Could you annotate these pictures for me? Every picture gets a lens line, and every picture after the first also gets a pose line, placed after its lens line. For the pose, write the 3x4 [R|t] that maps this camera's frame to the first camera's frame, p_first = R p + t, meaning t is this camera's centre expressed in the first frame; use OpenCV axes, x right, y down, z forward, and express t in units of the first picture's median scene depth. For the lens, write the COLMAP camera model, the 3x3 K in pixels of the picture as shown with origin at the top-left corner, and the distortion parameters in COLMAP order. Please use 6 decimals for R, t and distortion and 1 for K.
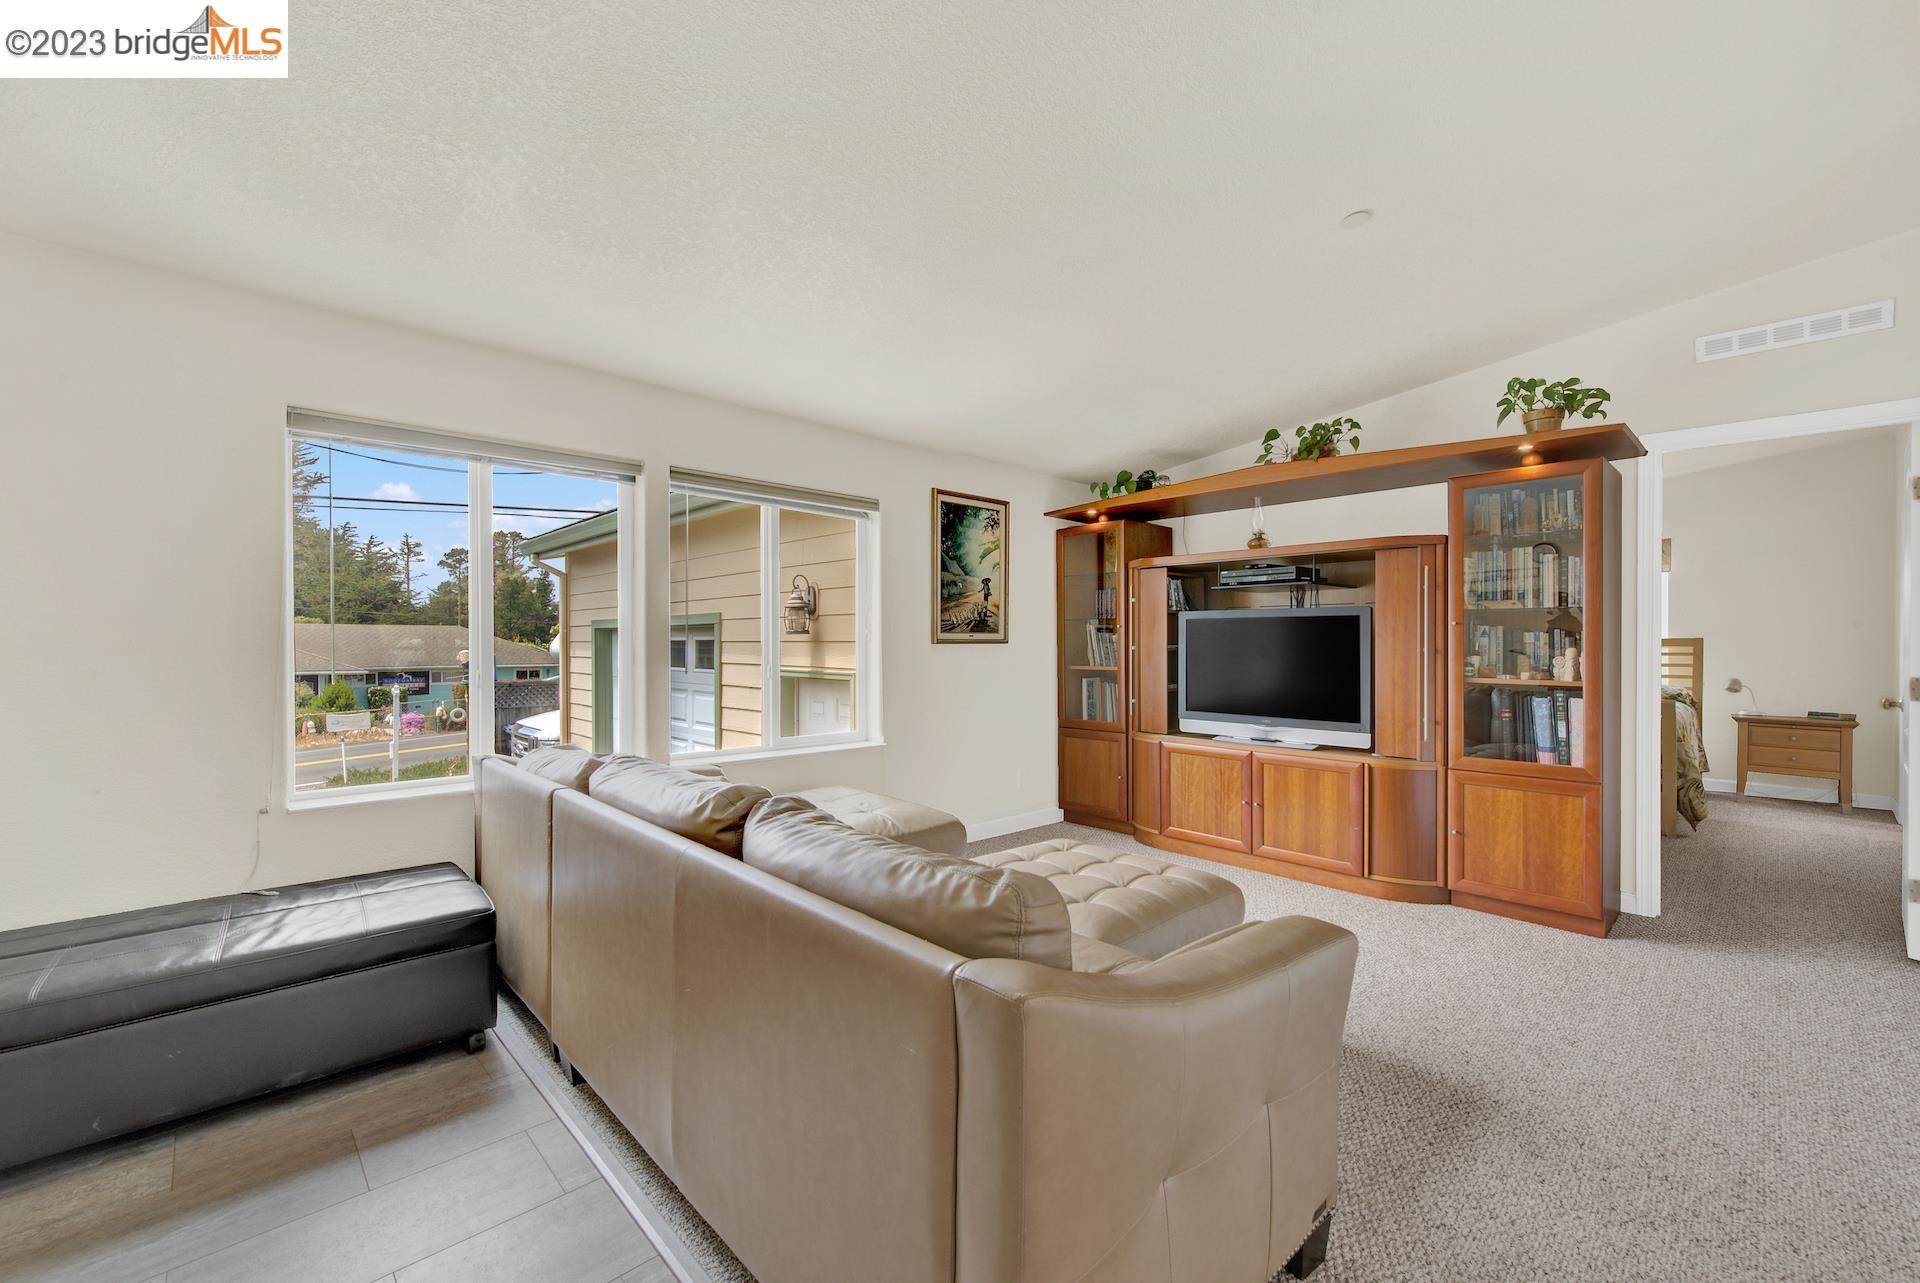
lens RADIAL K [[780.7, 0, 954.4], [0, 780.7, 644.7], [0, 0, 1]] dist [0.002988, -0.001925]
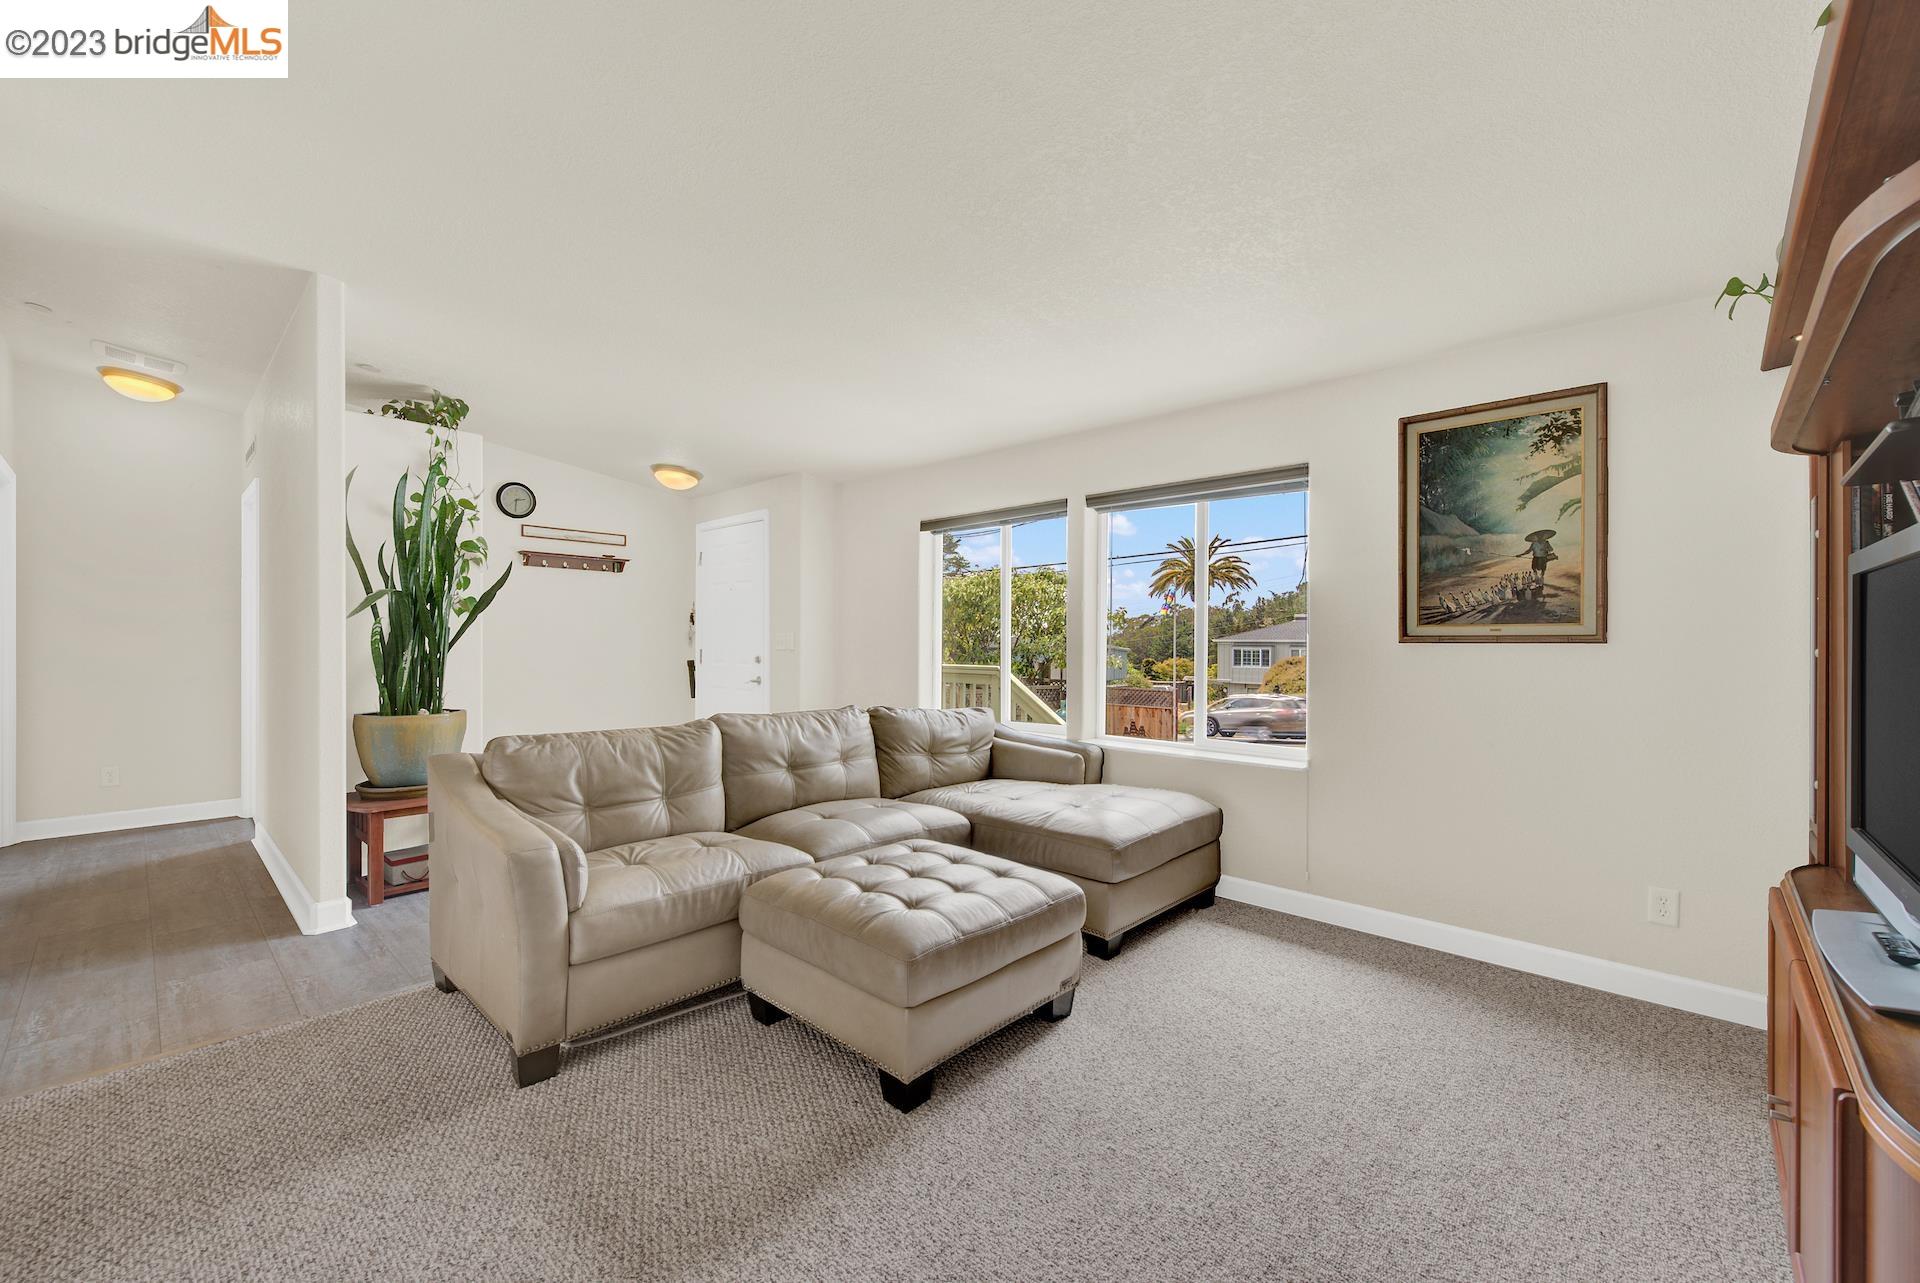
lens RADIAL K [[780.7, 0, 979.9], [0, 780.7, 636.6], [0, 0, 1]] dist [0.002988, -0.001925]
pose [[0.076425, -0.006502, -0.997054, 0.613409], [-0.005417, 0.999961, -0.006936, 0.001052], [0.997061, 0.005932, 0.076387, 0.546642]]
